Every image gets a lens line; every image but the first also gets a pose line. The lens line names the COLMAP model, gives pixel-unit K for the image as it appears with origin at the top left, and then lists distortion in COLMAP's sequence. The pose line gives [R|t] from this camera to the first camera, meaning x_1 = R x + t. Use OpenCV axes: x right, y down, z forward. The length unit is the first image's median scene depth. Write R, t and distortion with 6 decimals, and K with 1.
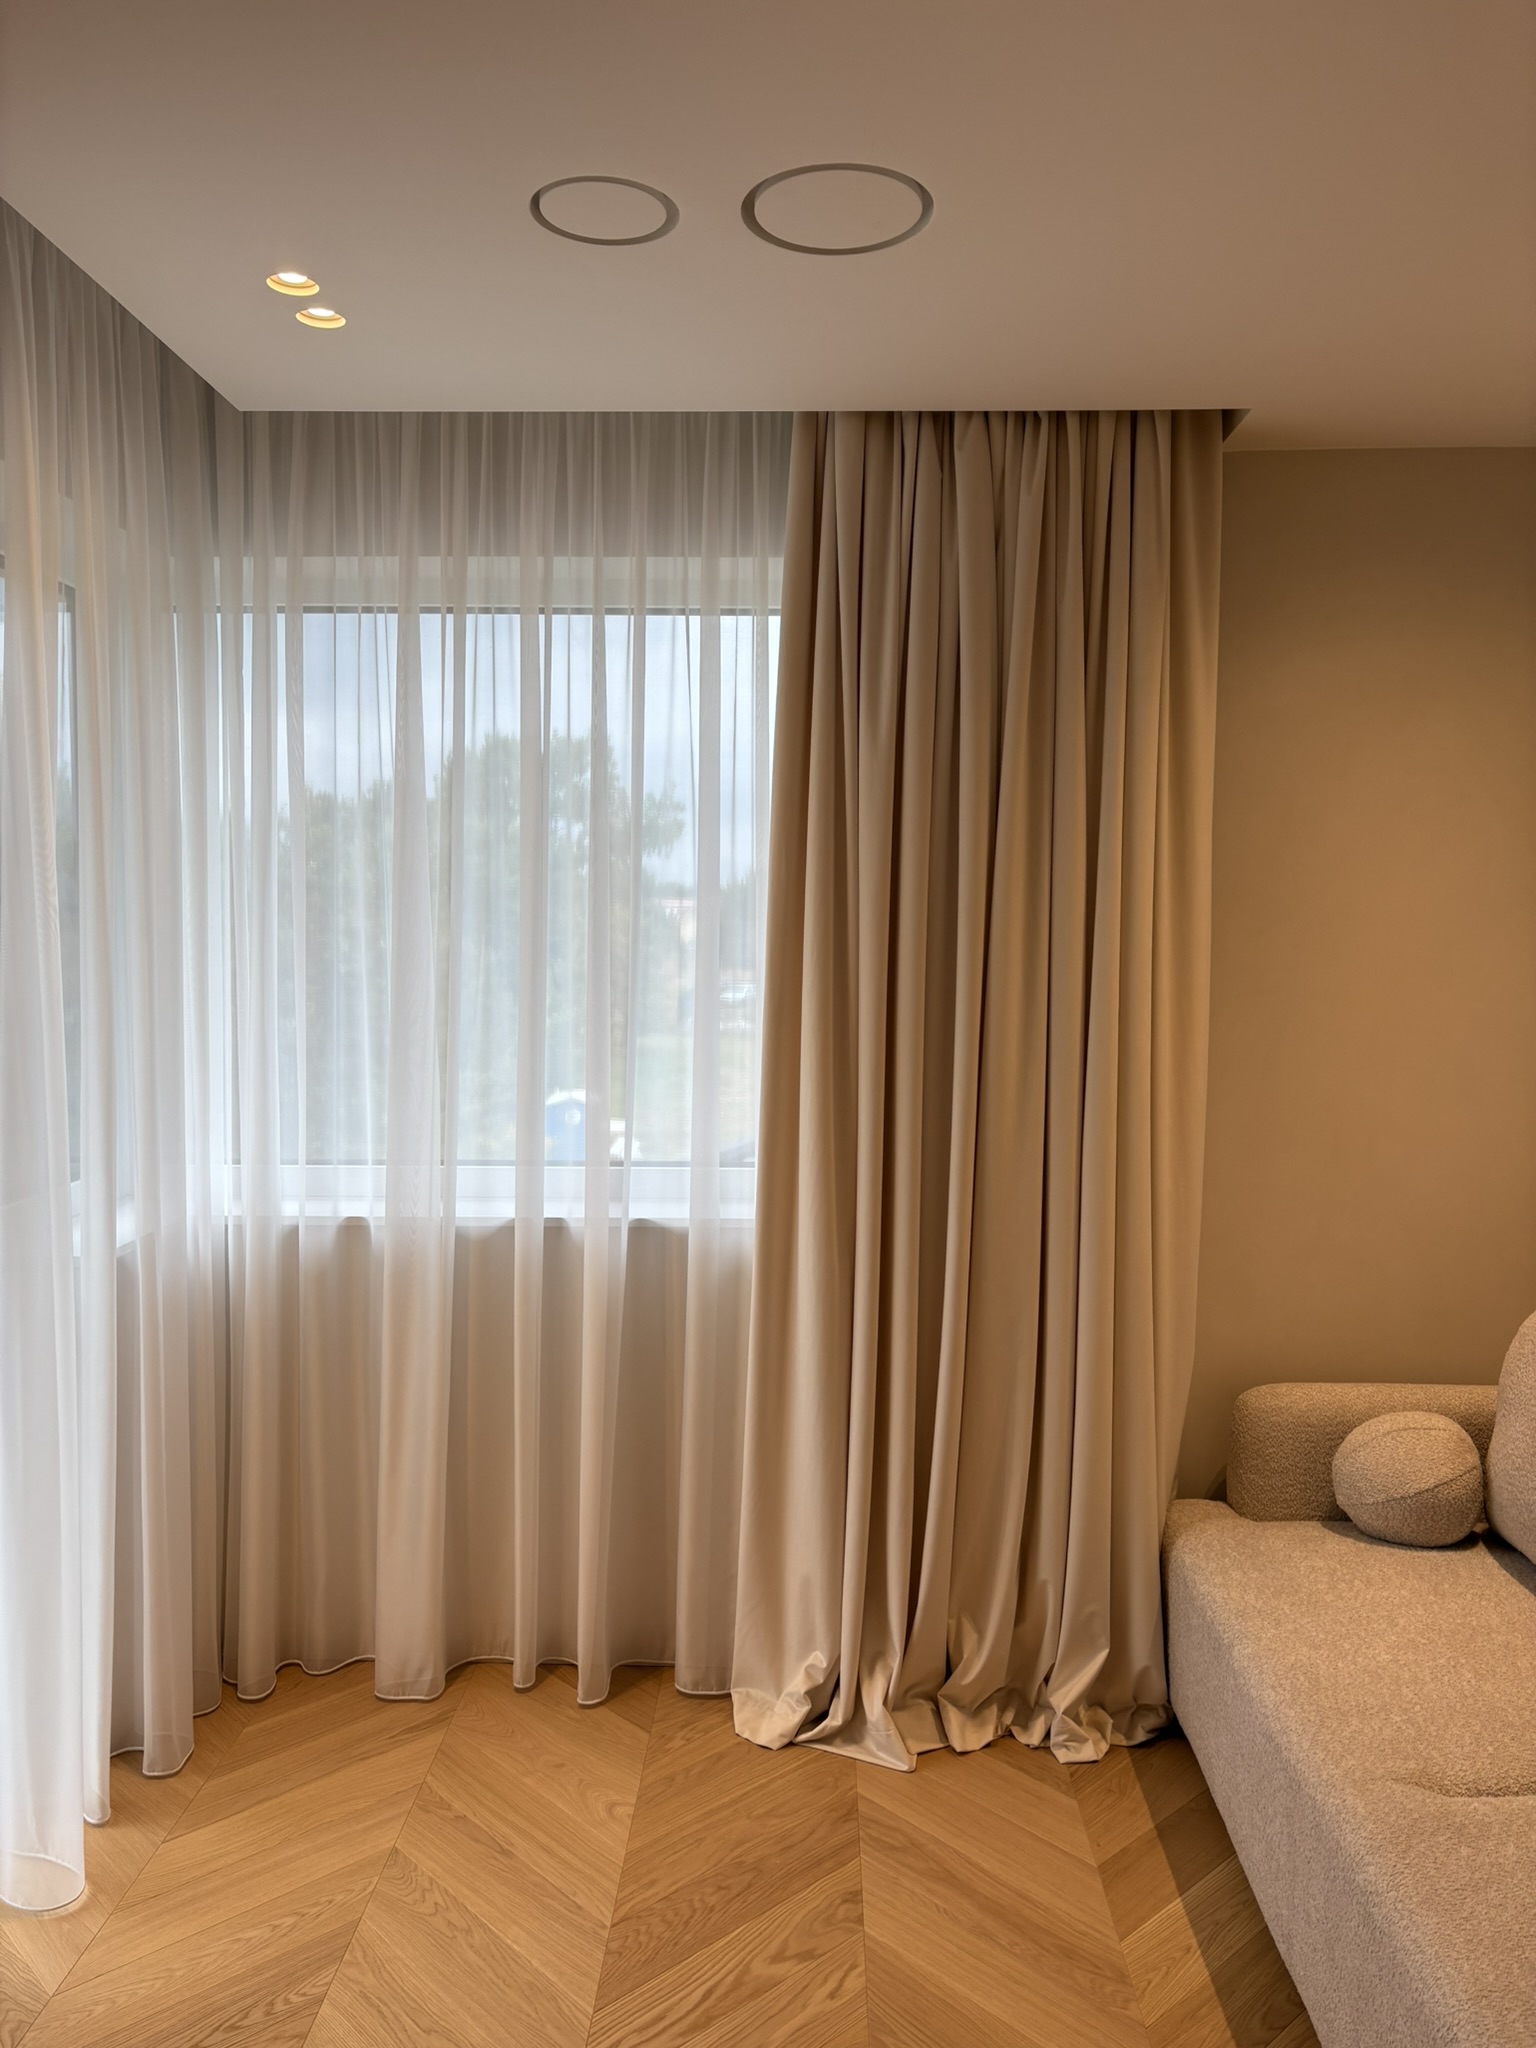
lens RADIAL K [[1564.2, 0, 432.3], [0, 1564.2, 1004.8], [0, 0, 1]] dist [-0.054974, 0.162871]
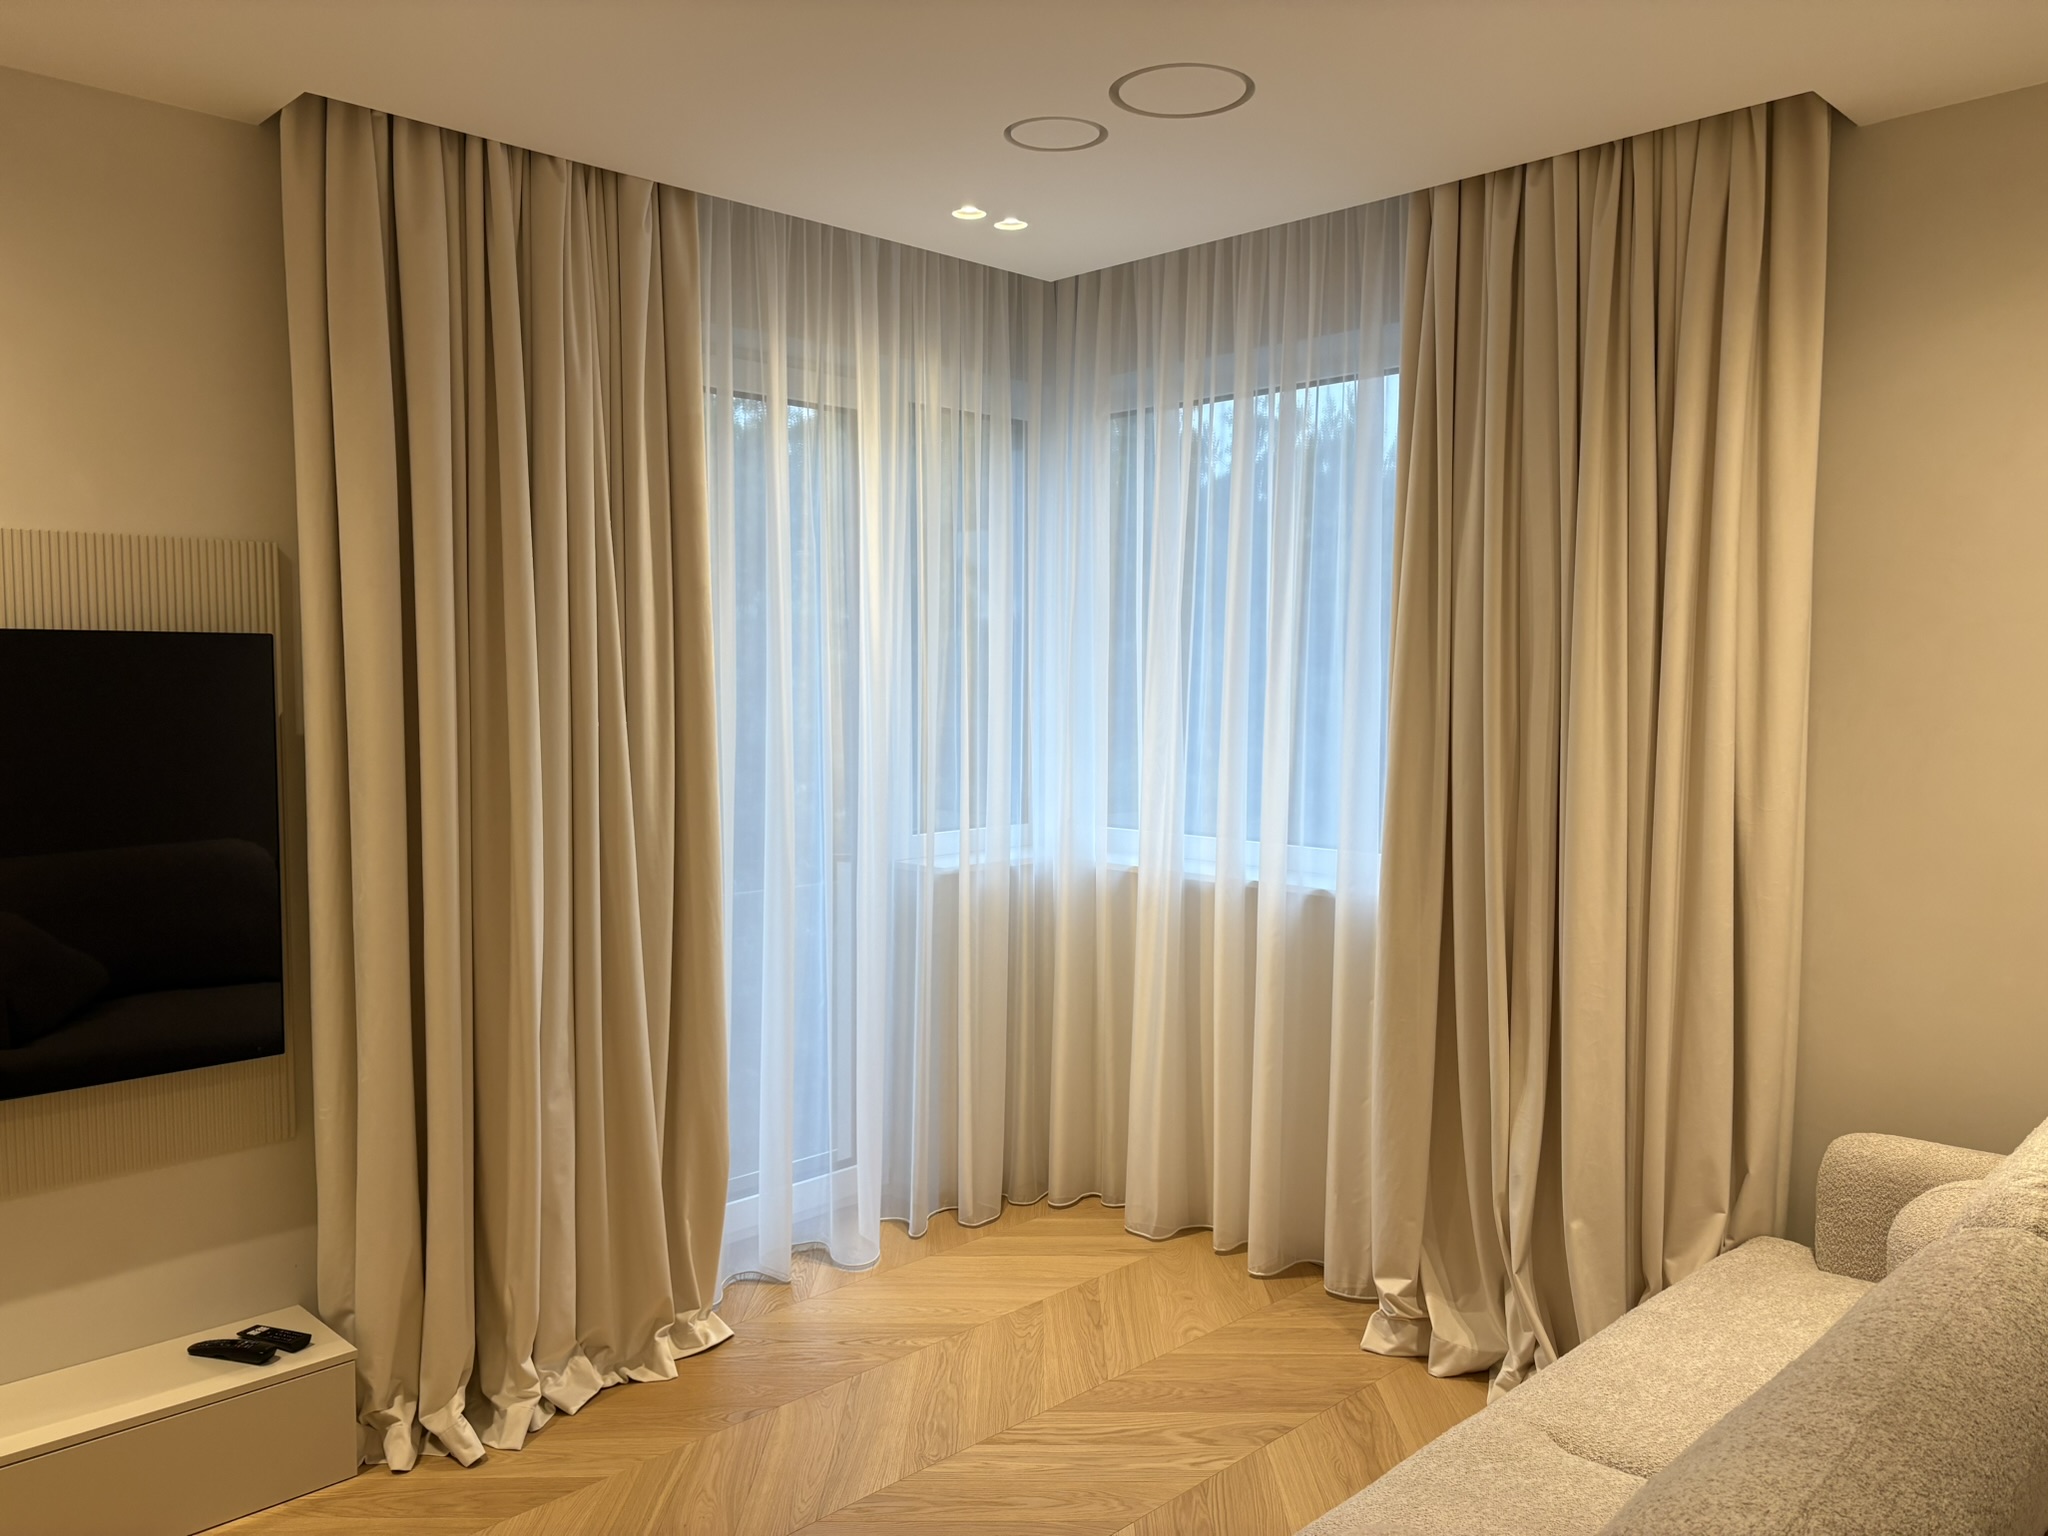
lens RADIAL K [[1564.2, 0, 1024.0], [0, 1564.2, 768.0], [0, 0, 1]] dist [-0.054974, 0.162871]
pose [[0.709111, 0.041218, -0.703891, 0.847260], [-0.021371, 0.999088, 0.036974, 0.003232], [0.704773, -0.011176, 0.709345, -0.010639]]
